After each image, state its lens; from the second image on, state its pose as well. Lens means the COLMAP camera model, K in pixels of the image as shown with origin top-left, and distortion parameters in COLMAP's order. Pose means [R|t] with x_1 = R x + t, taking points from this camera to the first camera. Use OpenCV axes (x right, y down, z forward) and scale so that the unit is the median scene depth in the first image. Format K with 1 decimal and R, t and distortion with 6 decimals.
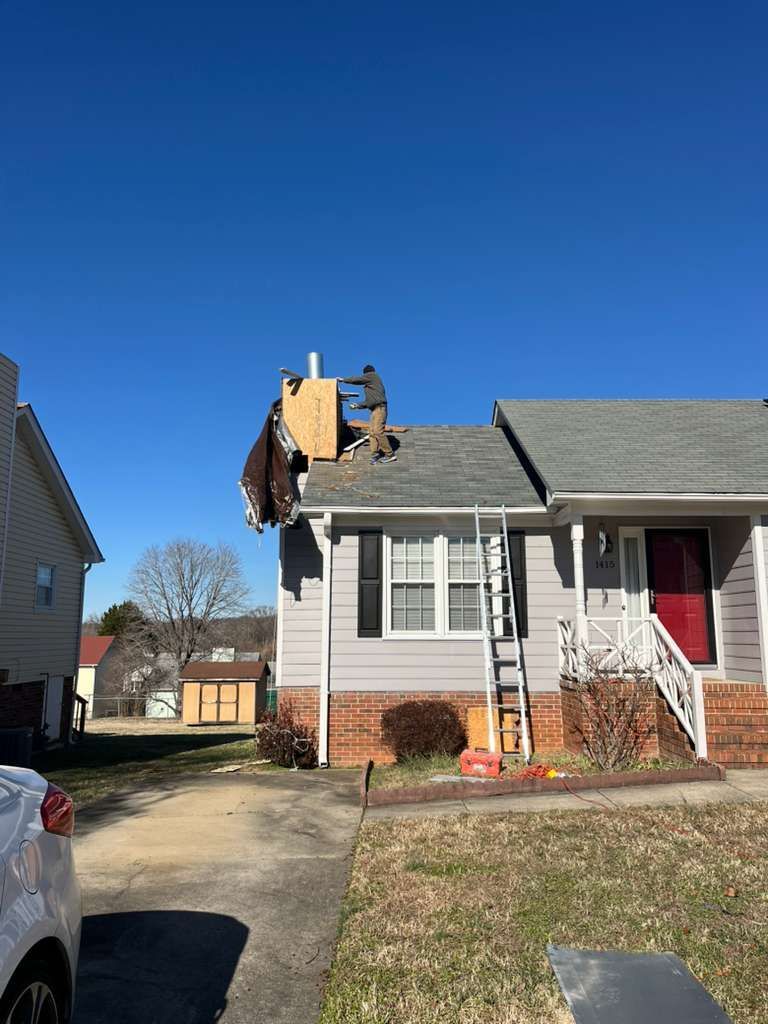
lens RADIAL K [[743.2, 0, 385.3], [0, 743.2, 484.9], [0, 0, 1]] dist [-0.003222, -0.000652]
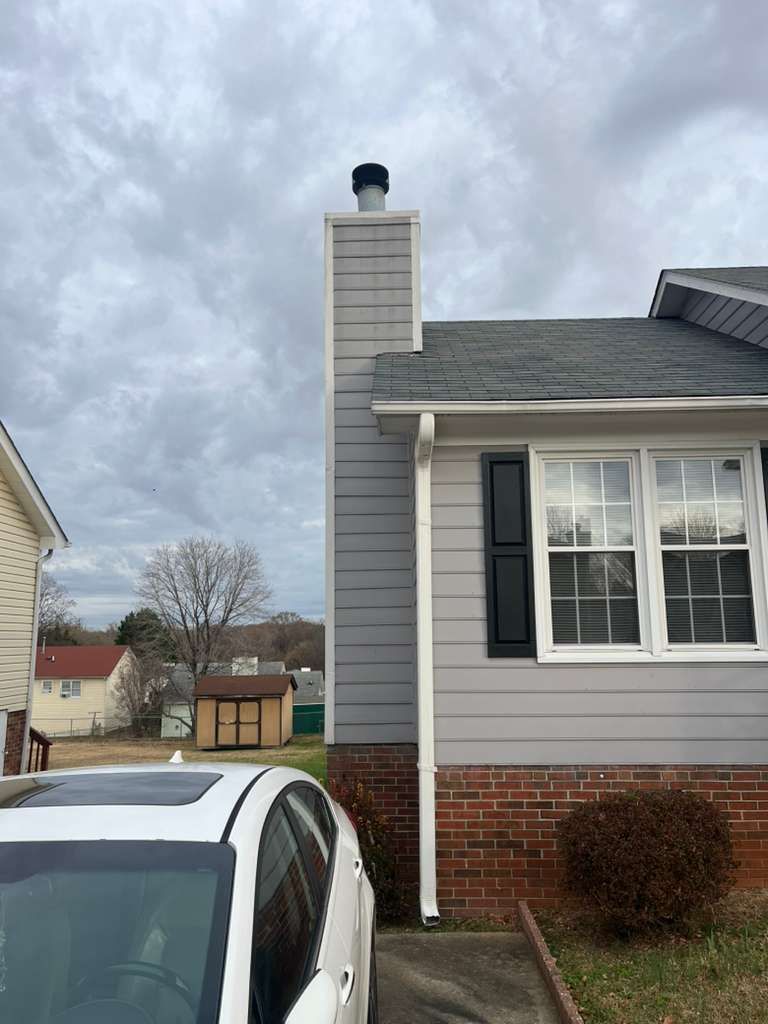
lens RADIAL K [[737.3, 0, 384.0], [0, 737.3, 512.0], [0, 0, 1]] dist [0.007469, 0.001481]
pose [[0.999569, -0.013802, -0.025927, -0.029938], [0.014505, 0.999528, 0.027096, 0.028586], [0.025541, -0.027460, 0.999297, 0.157715]]
